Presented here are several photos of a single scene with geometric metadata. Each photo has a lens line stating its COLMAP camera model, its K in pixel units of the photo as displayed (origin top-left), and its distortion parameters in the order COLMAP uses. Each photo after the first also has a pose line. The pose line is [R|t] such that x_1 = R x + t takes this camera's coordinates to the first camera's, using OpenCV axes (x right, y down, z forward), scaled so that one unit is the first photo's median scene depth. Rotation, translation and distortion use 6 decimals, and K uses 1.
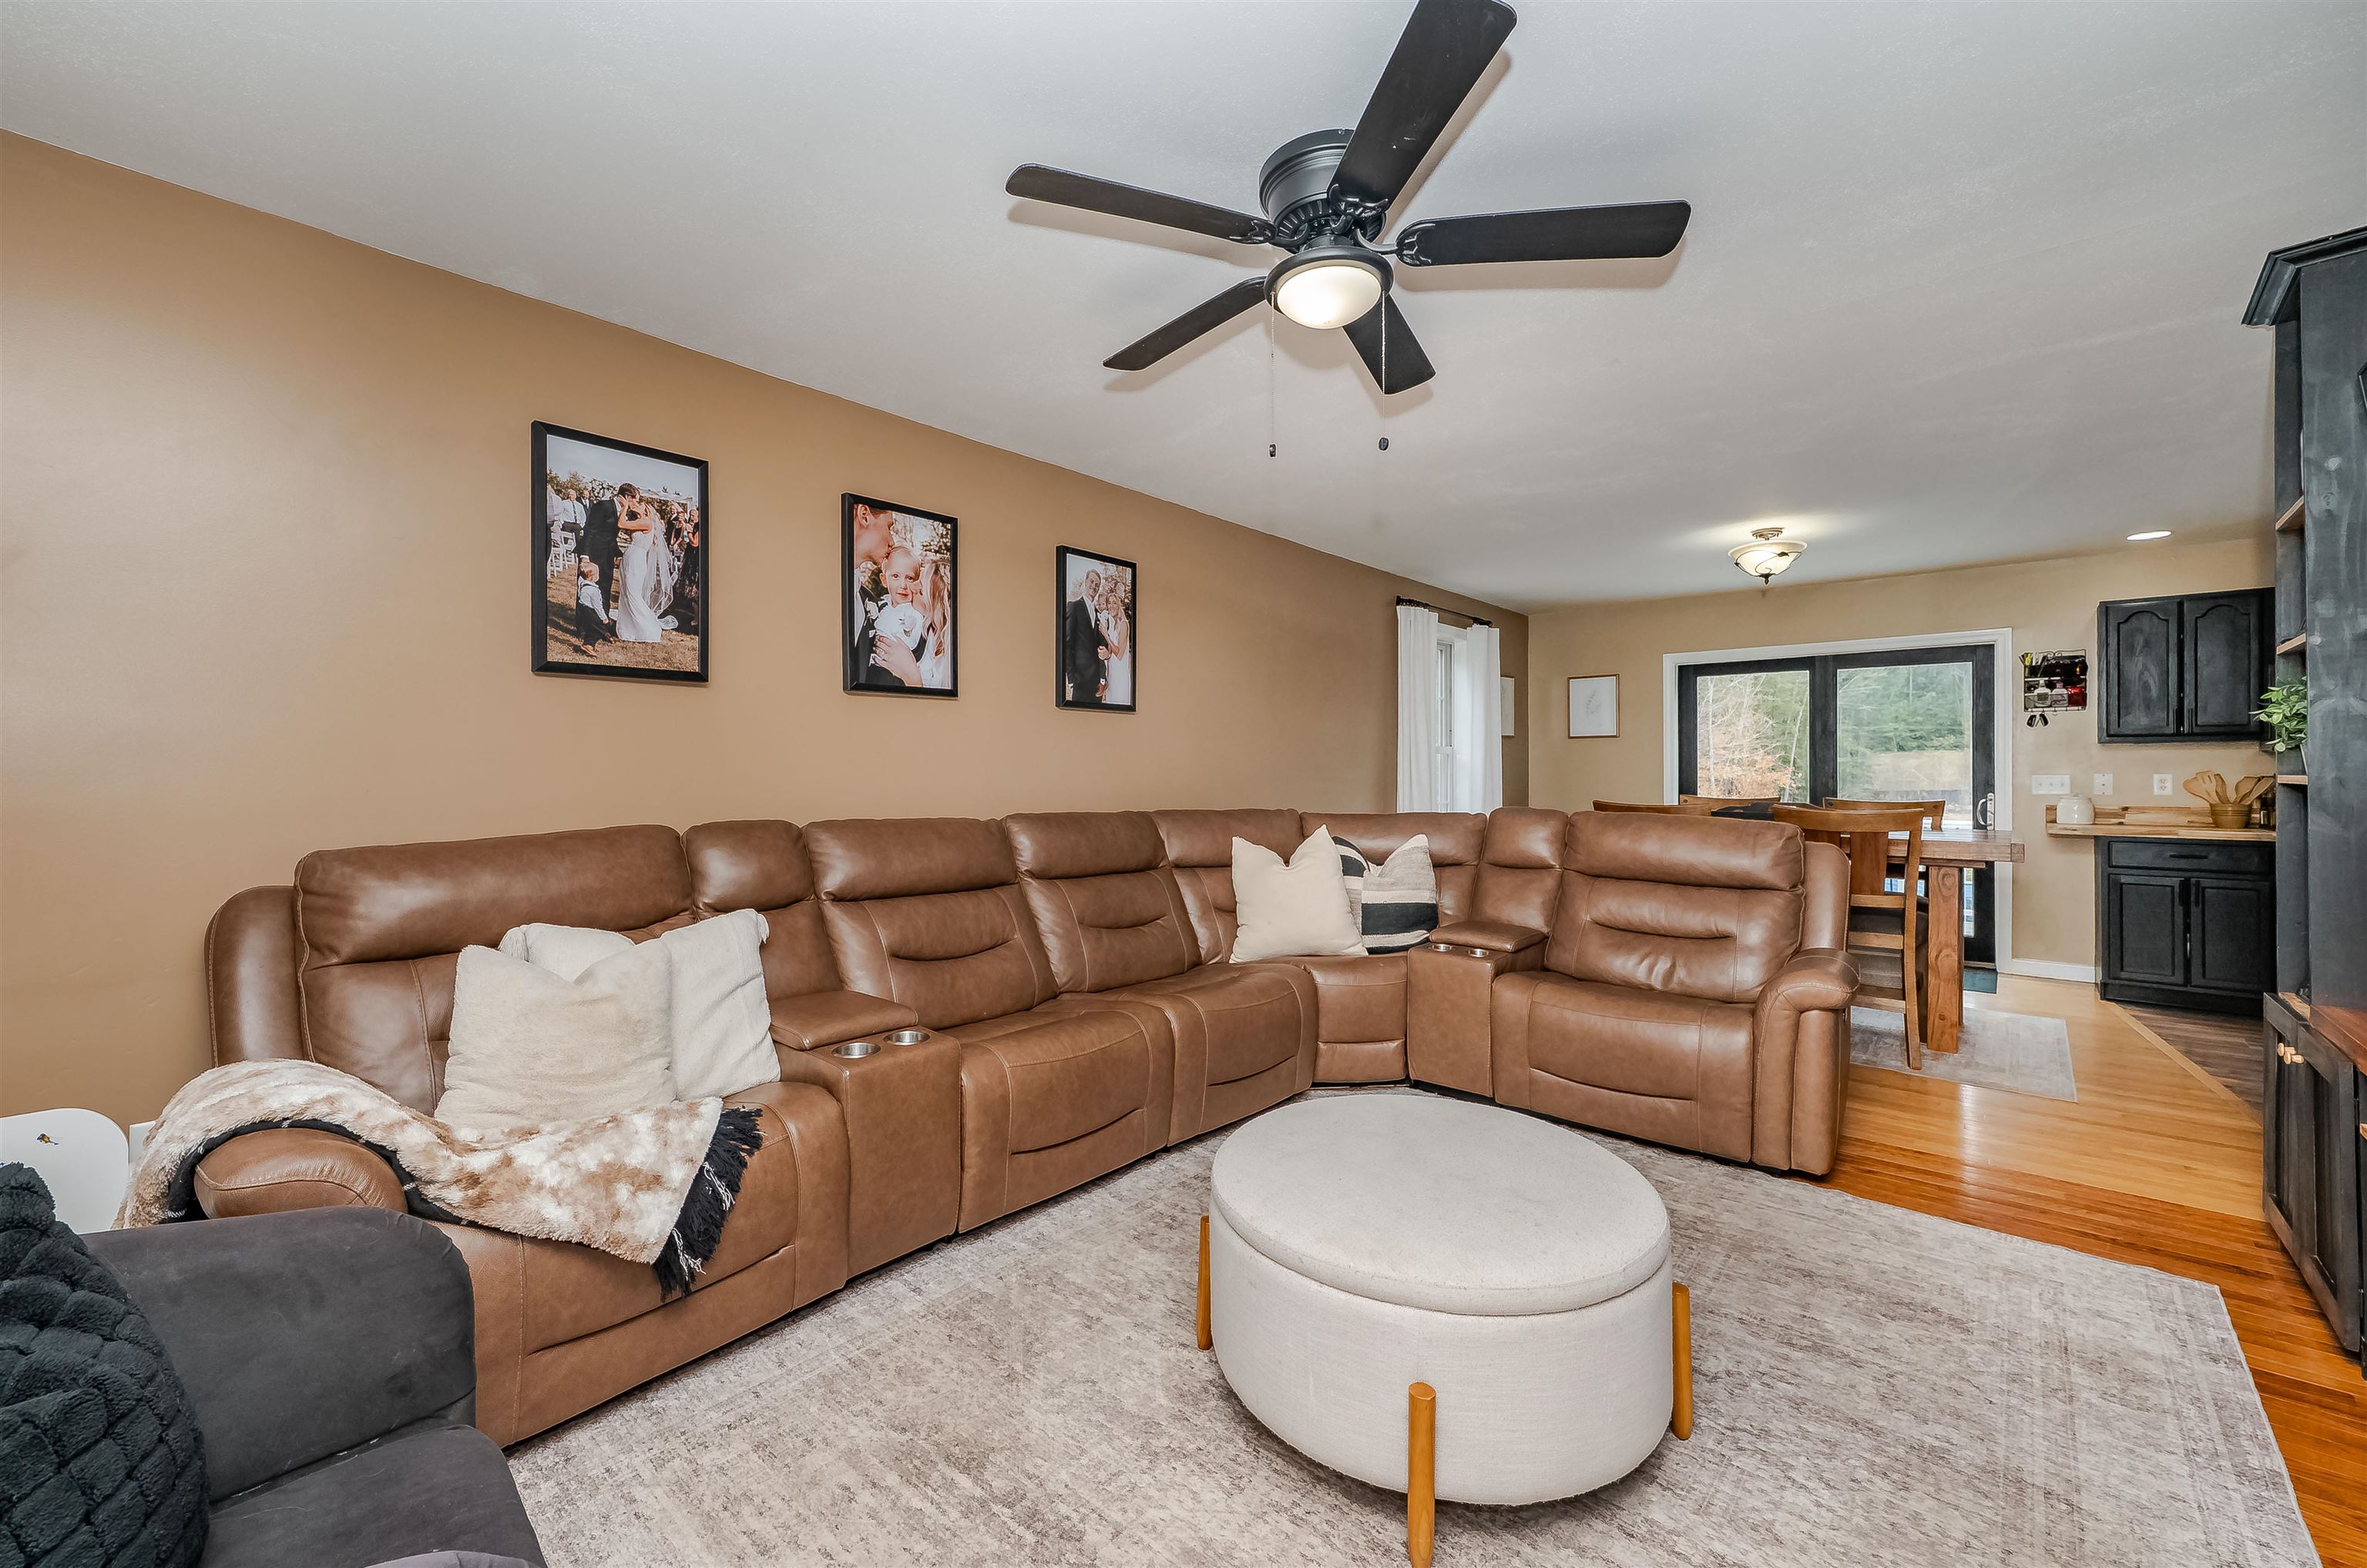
lens RADIAL K [[943.7, 0, 1183.5], [0, 943.7, 784.0], [0, 0, 1]] dist [0.000198, -0.000016]
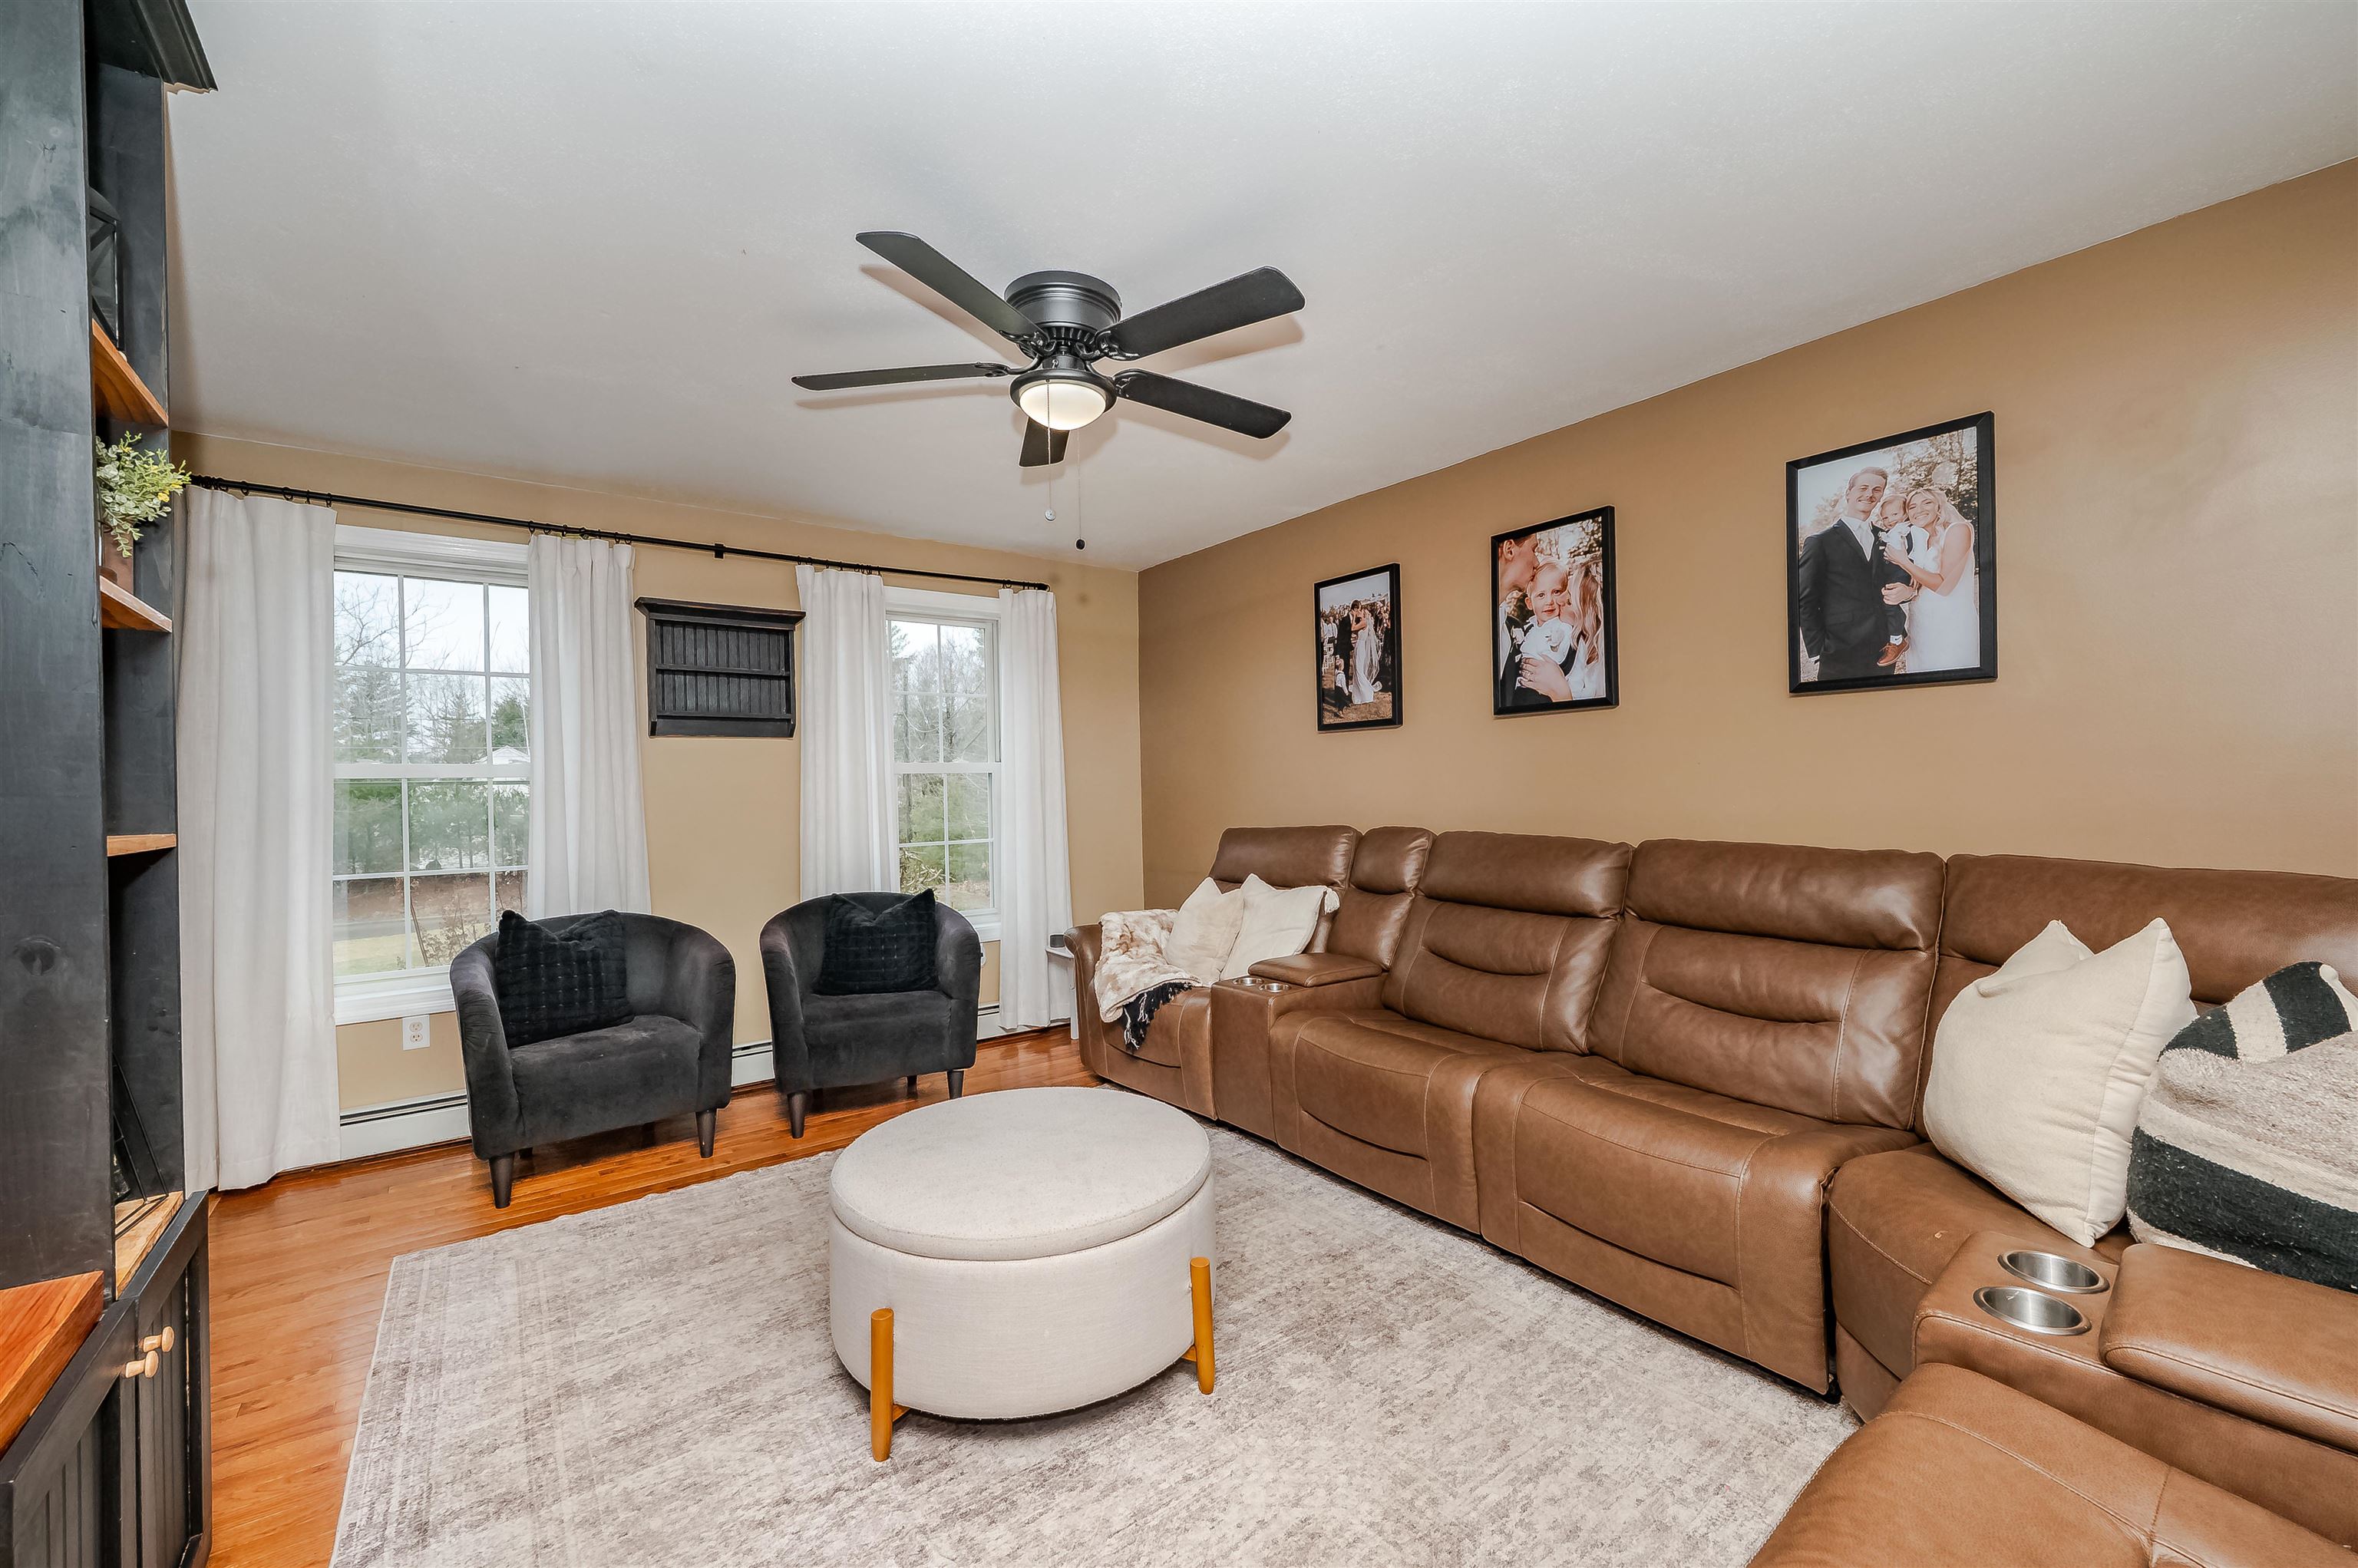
lens RADIAL K [[940.0, 0, 1179.0], [0, 940.0, 784.0], [0, 0, 1]] dist [0.000198, -0.000016]
pose [[-0.192104, 0.006084, -0.981356, 0.773020], [0.012042, 0.999920, 0.003842, -0.027258], [0.981301, -0.011079, -0.192161, 0.826381]]
